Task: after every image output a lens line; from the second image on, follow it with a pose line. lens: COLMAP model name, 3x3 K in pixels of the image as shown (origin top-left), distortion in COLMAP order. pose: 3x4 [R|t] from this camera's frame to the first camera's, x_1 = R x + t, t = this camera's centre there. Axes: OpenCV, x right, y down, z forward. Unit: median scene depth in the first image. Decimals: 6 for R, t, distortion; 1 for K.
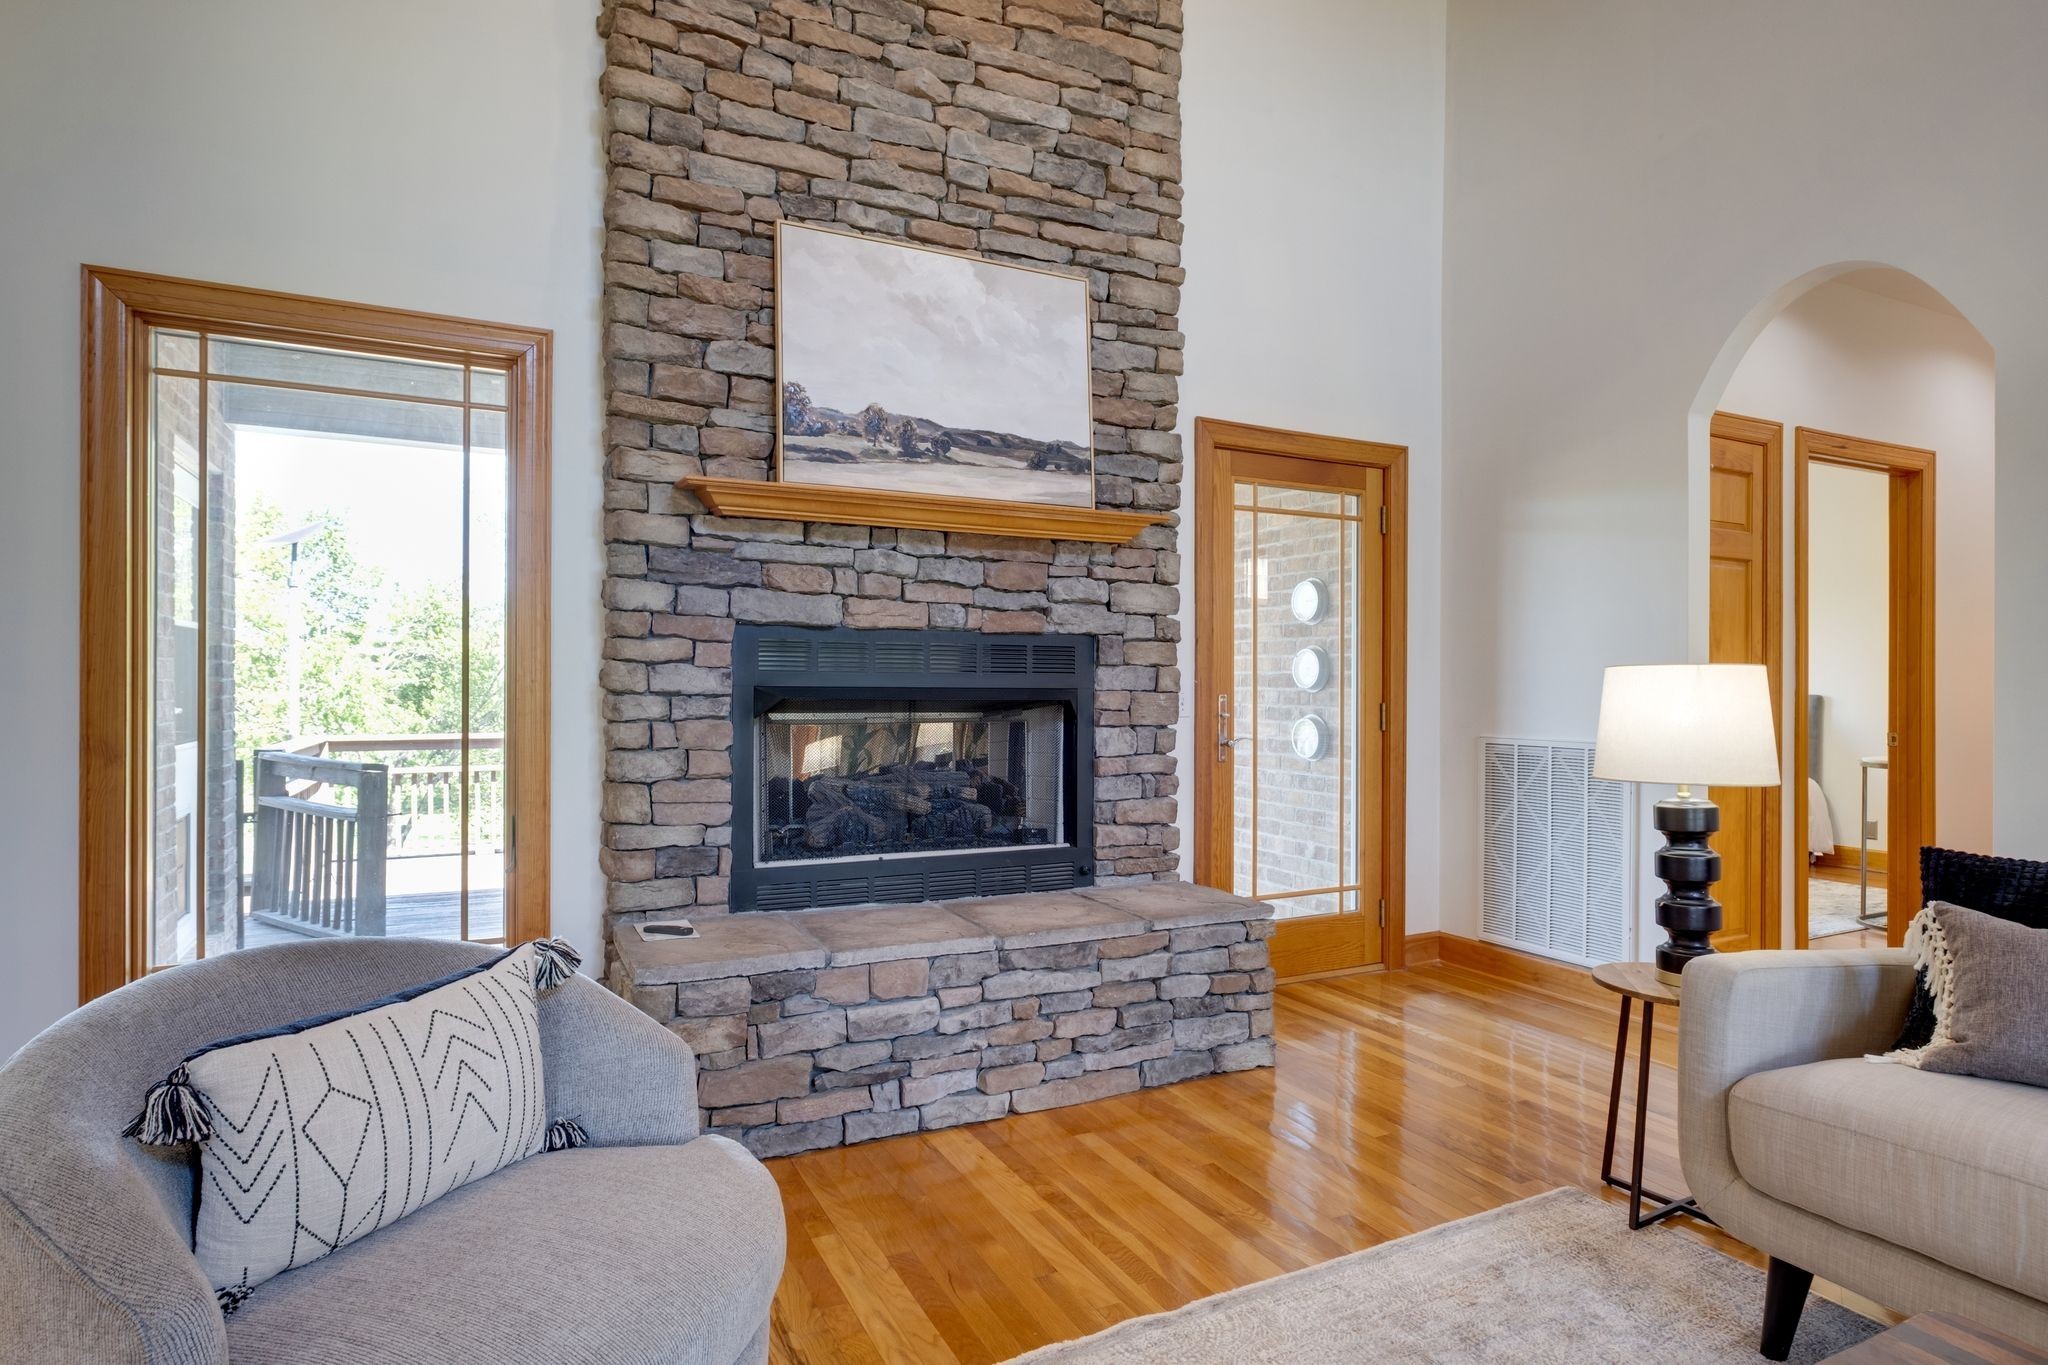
lens RADIAL K [[1118.1, 0, 1022.4], [0, 1118.1, 675.6], [0, 0, 1]] dist [-0.004853, -0.001362]
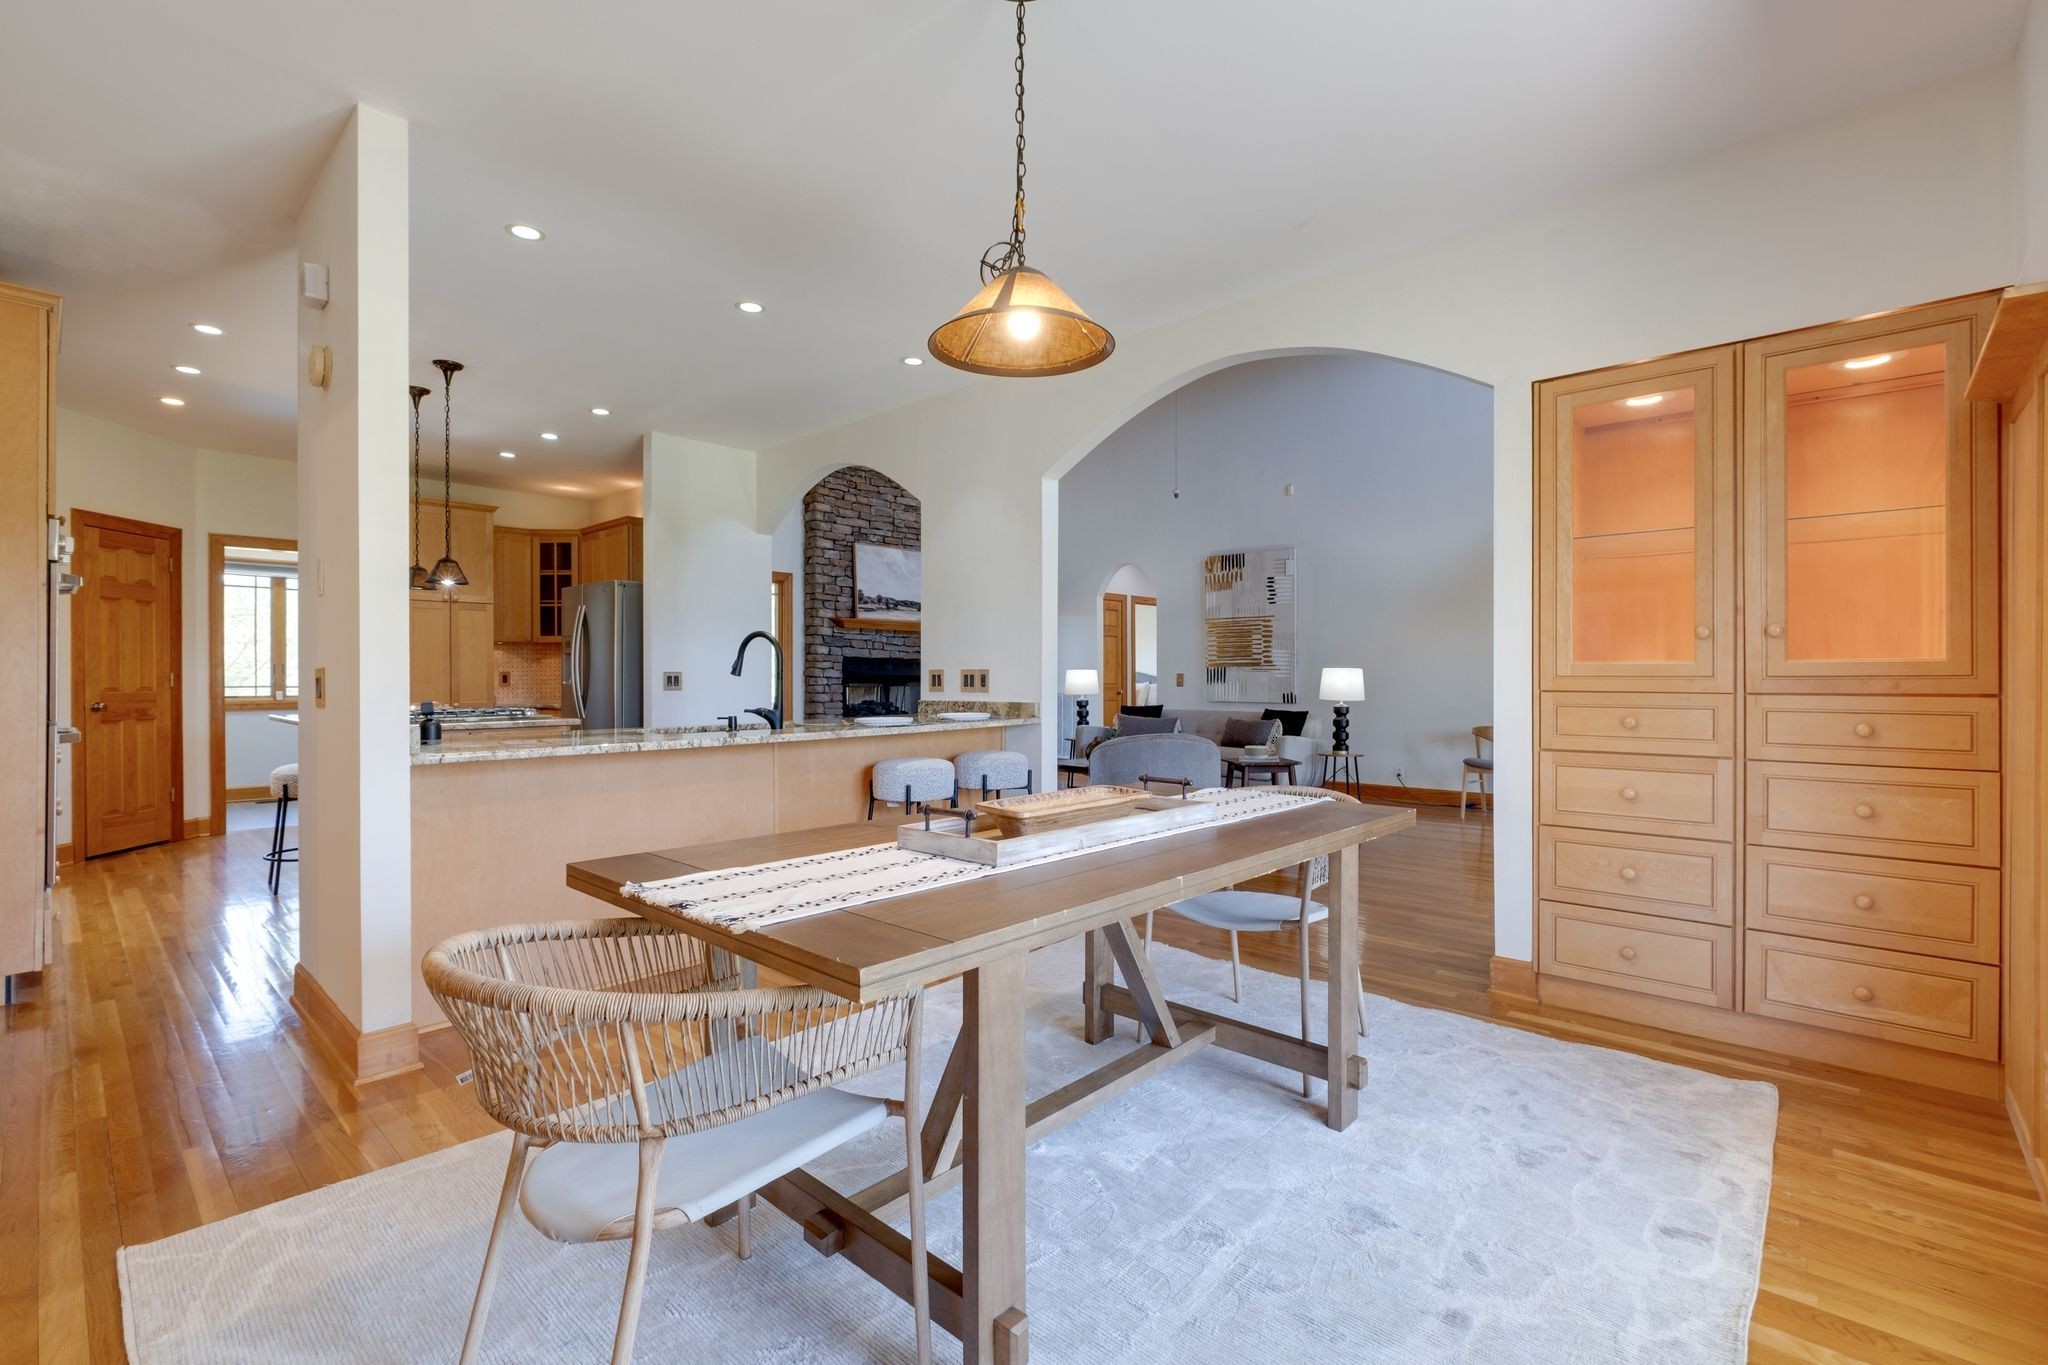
lens RADIAL K [[895.4, 0, 1012.6], [0, 895.4, 676.4], [0, 0, 1]] dist [-0.002648, 0.000234]
pose [[0.937721, -0.005700, 0.347343, -0.731043], [0.004612, 0.999982, 0.003959, 0.004115], [-0.347360, -0.002110, 0.937730, -1.806405]]
